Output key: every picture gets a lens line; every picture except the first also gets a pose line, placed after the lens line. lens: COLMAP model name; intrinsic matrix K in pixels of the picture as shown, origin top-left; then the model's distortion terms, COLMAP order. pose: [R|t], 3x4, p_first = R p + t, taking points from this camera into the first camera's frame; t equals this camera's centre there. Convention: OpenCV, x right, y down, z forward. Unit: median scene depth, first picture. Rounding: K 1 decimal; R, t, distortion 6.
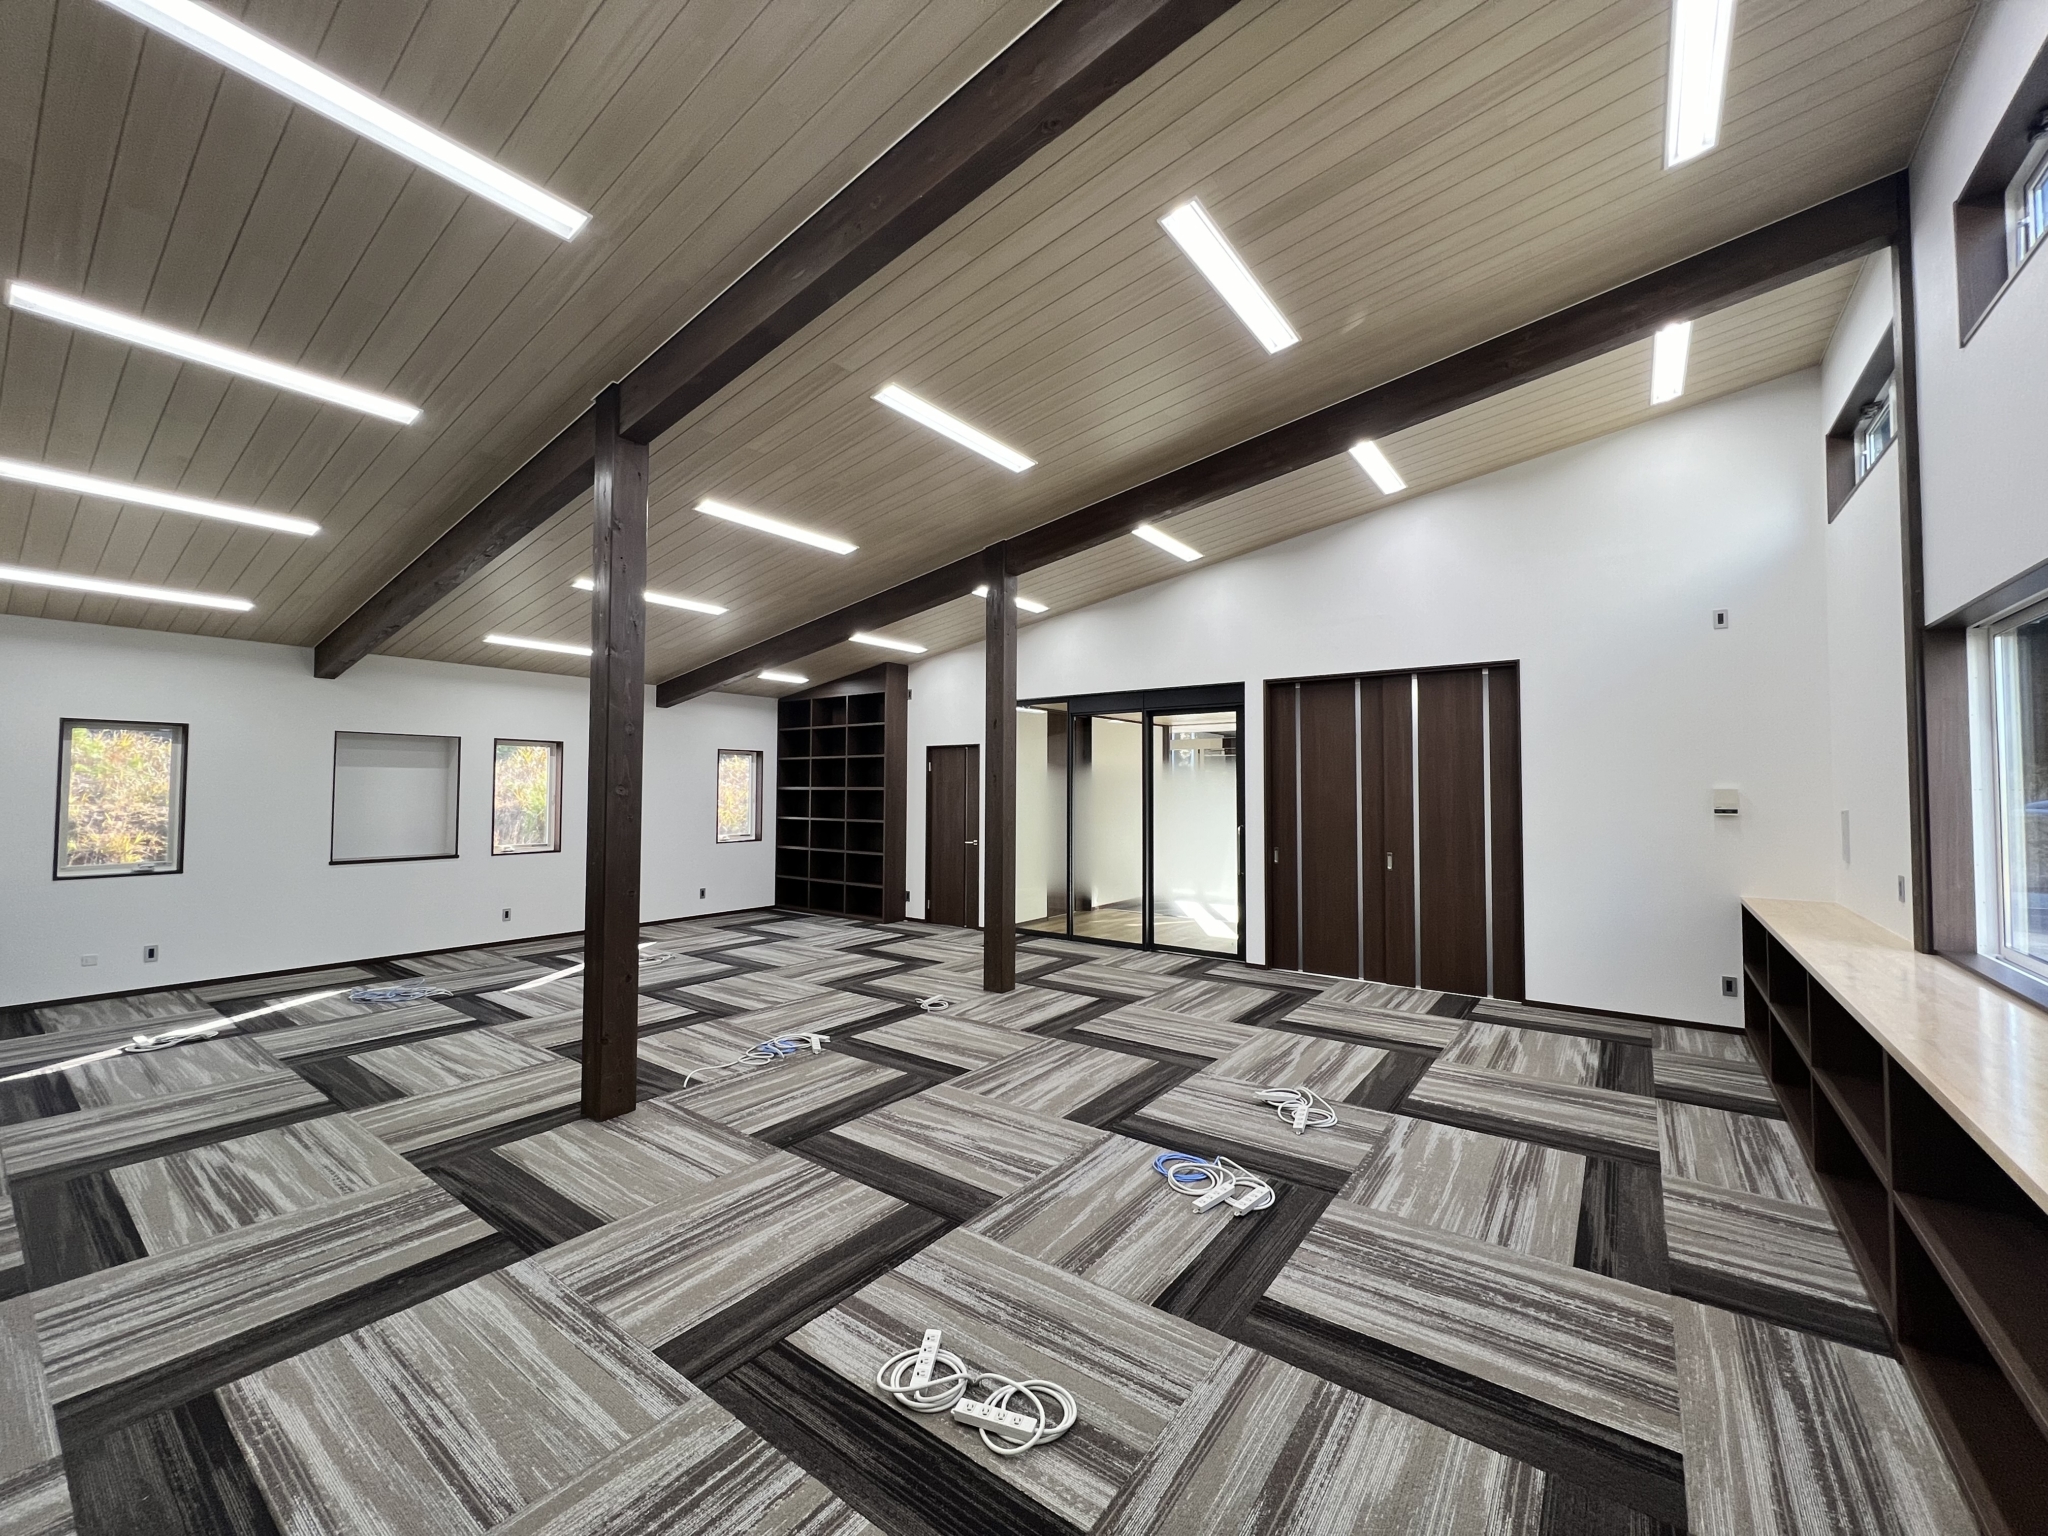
lens RADIAL K [[820.9, 0, 1027.1], [0, 820.9, 764.9], [0, 0, 1]] dist [-0.001530, 0.000435]
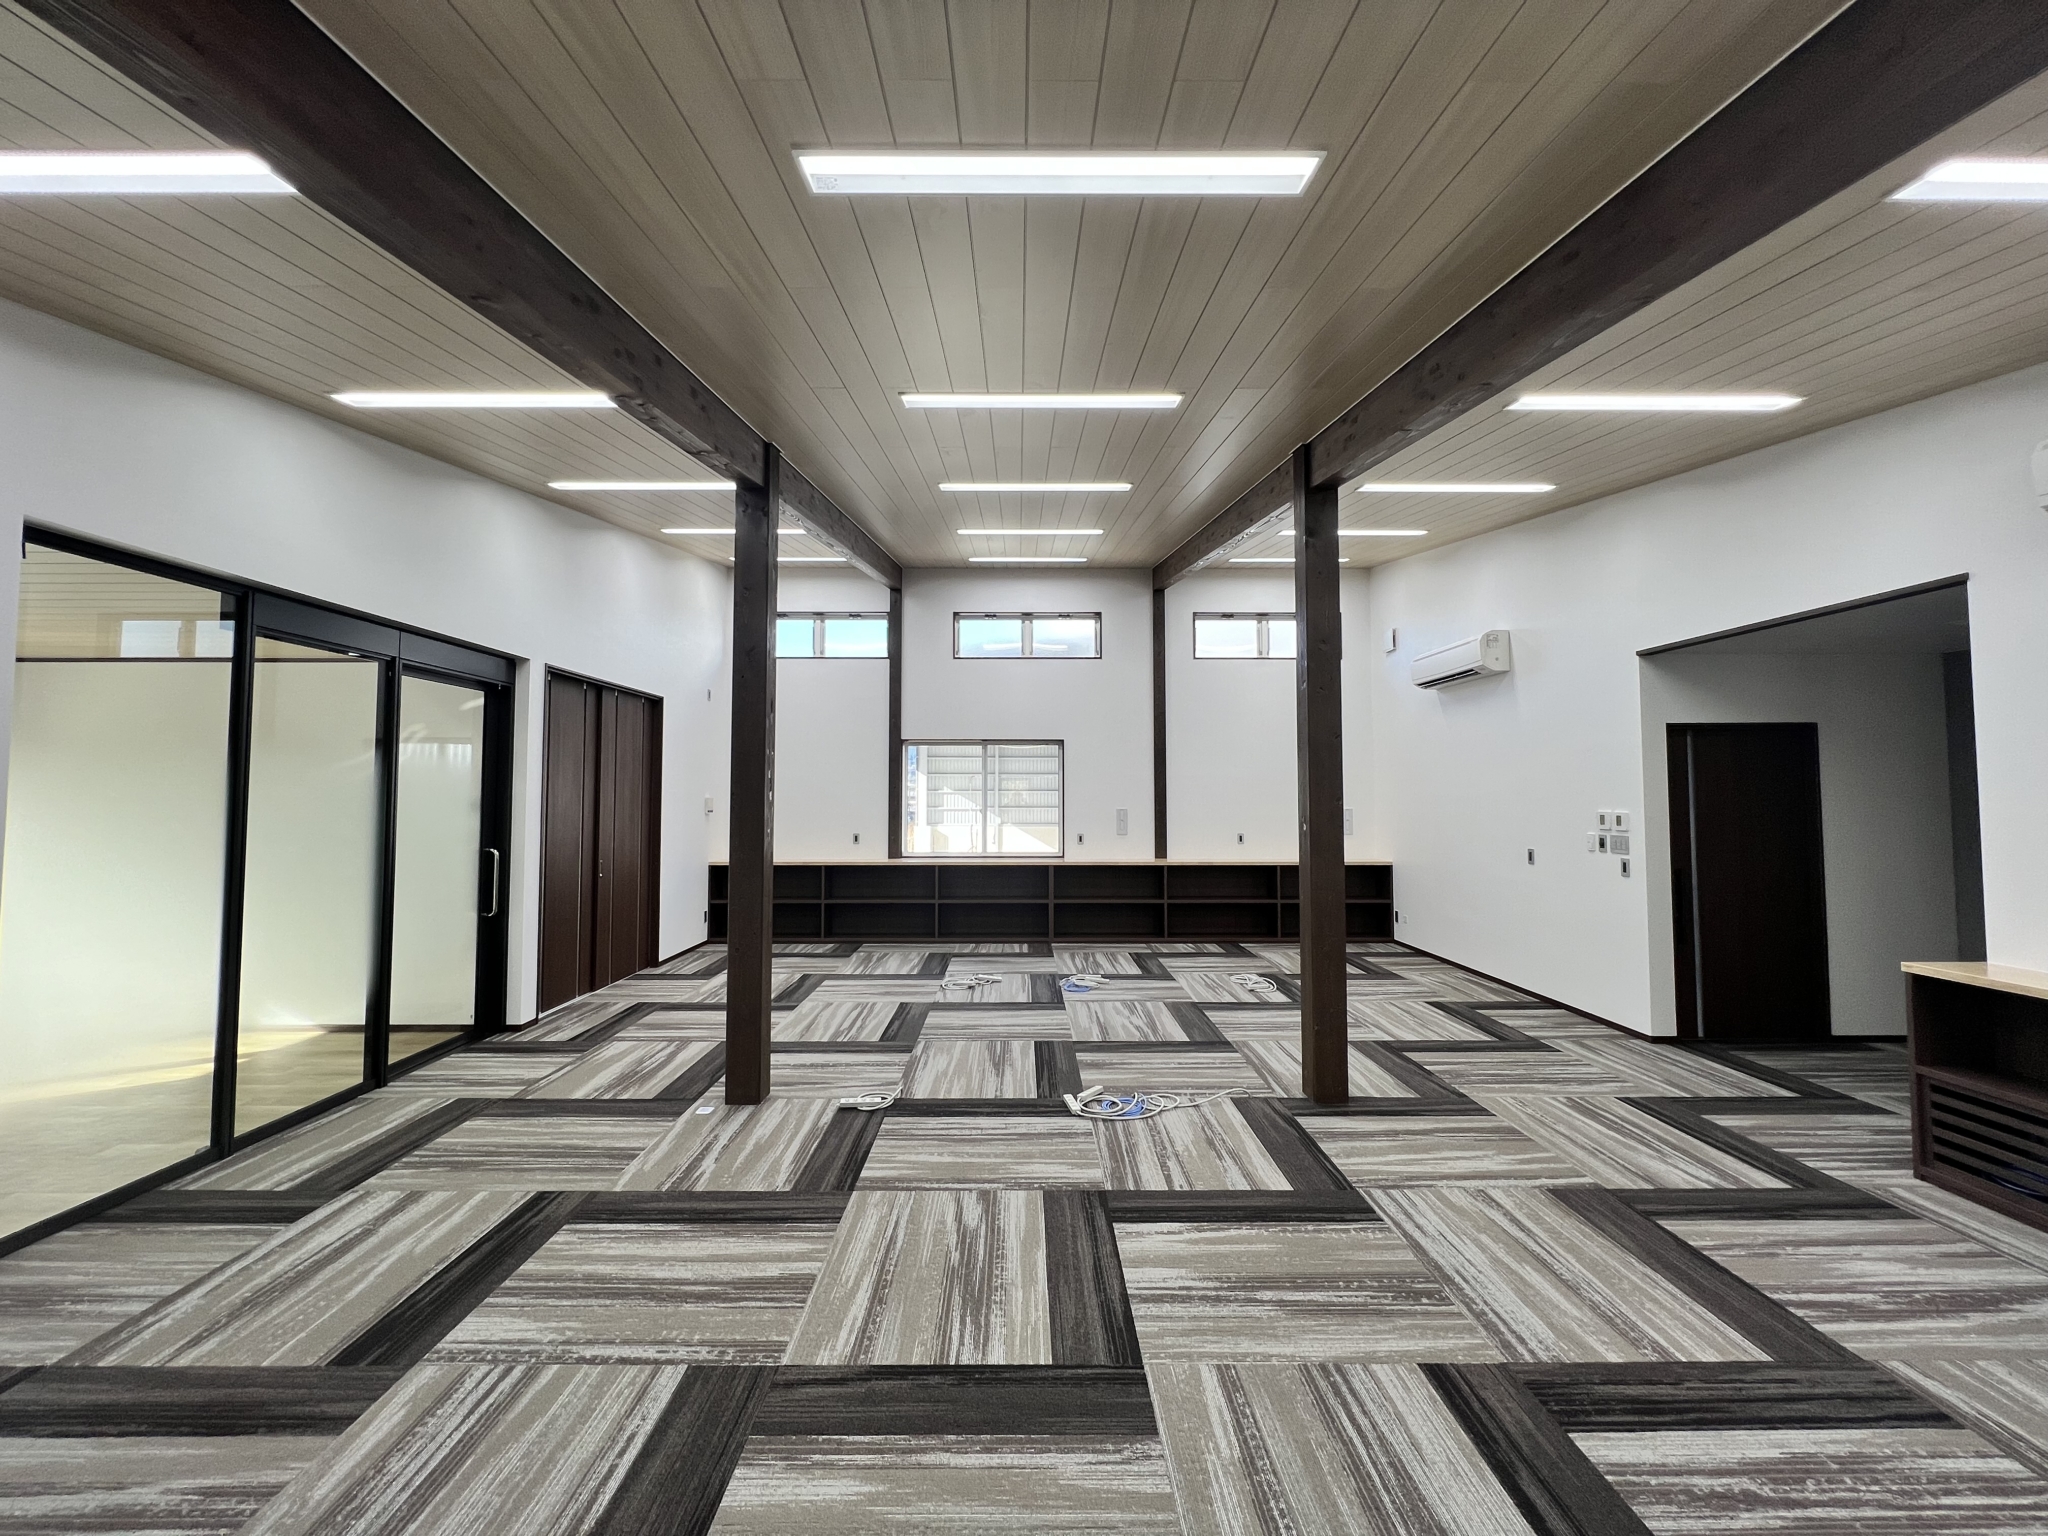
lens RADIAL K [[820.9, 0, 1024.5], [0, 820.9, 762.7], [0, 0, 1]] dist [-0.001530, 0.000435]
pose [[-0.603060, 0.029424, 0.797153, -1.066572], [-0.025215, 0.998117, -0.055918, 0.046803], [-0.797298, -0.053822, -0.601182, 1.849743]]
